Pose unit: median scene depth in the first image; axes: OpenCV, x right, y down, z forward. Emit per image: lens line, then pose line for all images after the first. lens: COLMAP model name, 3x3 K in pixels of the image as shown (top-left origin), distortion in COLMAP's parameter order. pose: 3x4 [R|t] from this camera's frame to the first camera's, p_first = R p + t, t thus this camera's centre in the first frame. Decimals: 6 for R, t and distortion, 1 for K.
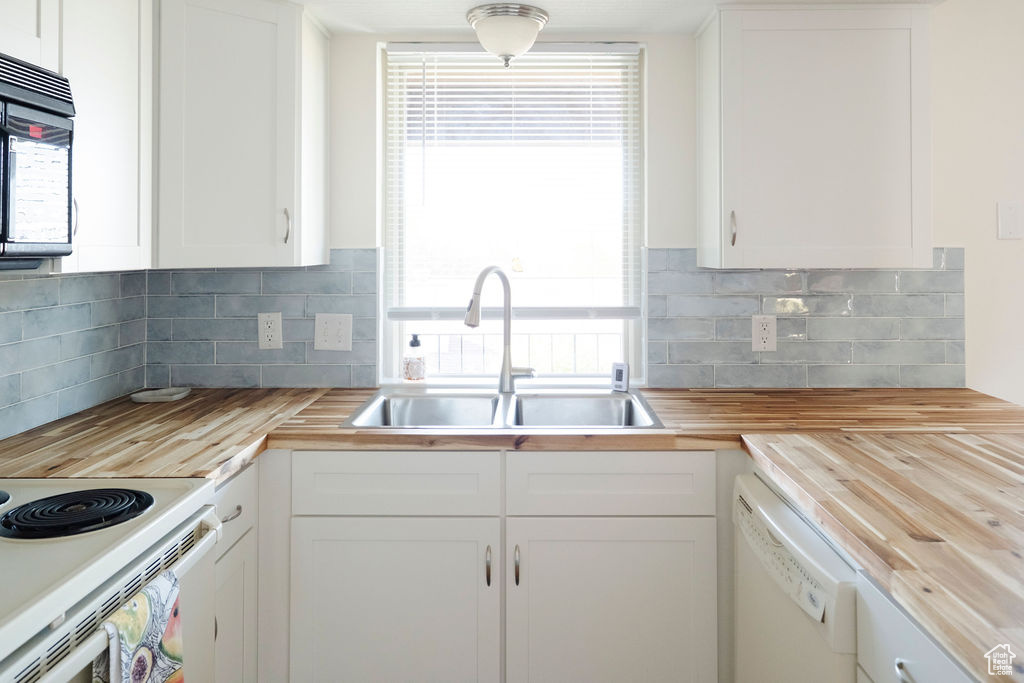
lens RADIAL K [[754.5, 0, 520.1], [0, 754.5, 238.3], [0, 0, 1]] dist [-0.004767, 0.006243]
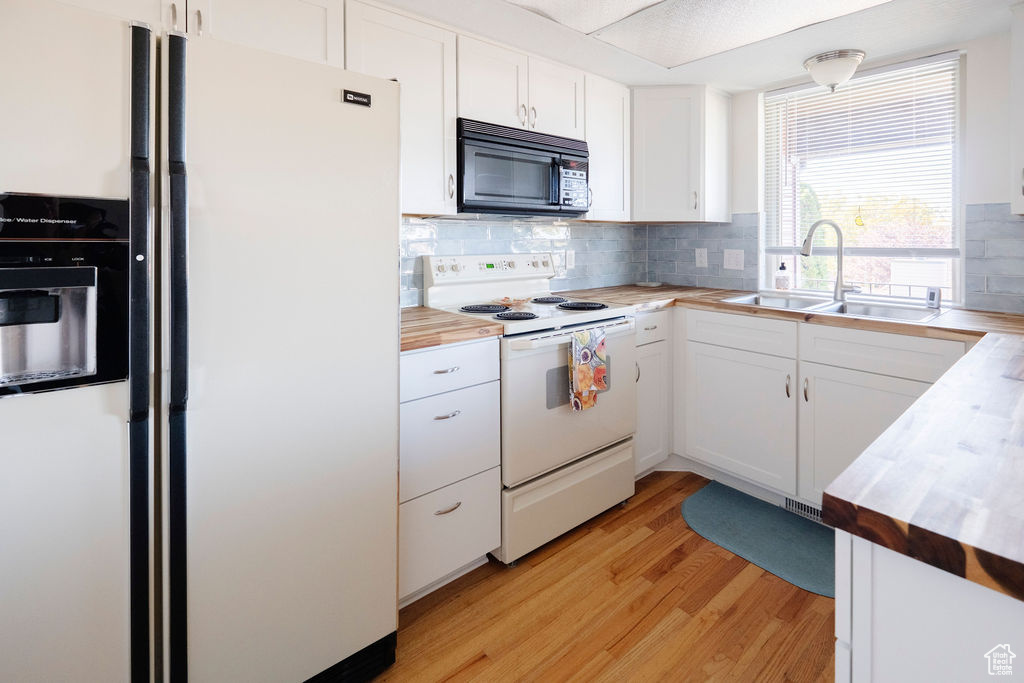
lens RADIAL K [[471.5, 0, 536.6], [0, 471.5, 241.1], [0, 0, 1]] dist [-0.000114, -0.001160]
pose [[0.668566, 0.005239, -0.743634, 0.285373], [0.011732, 0.999776, 0.017592, 0.055172], [0.743560, -0.020486, 0.668355, -0.115708]]
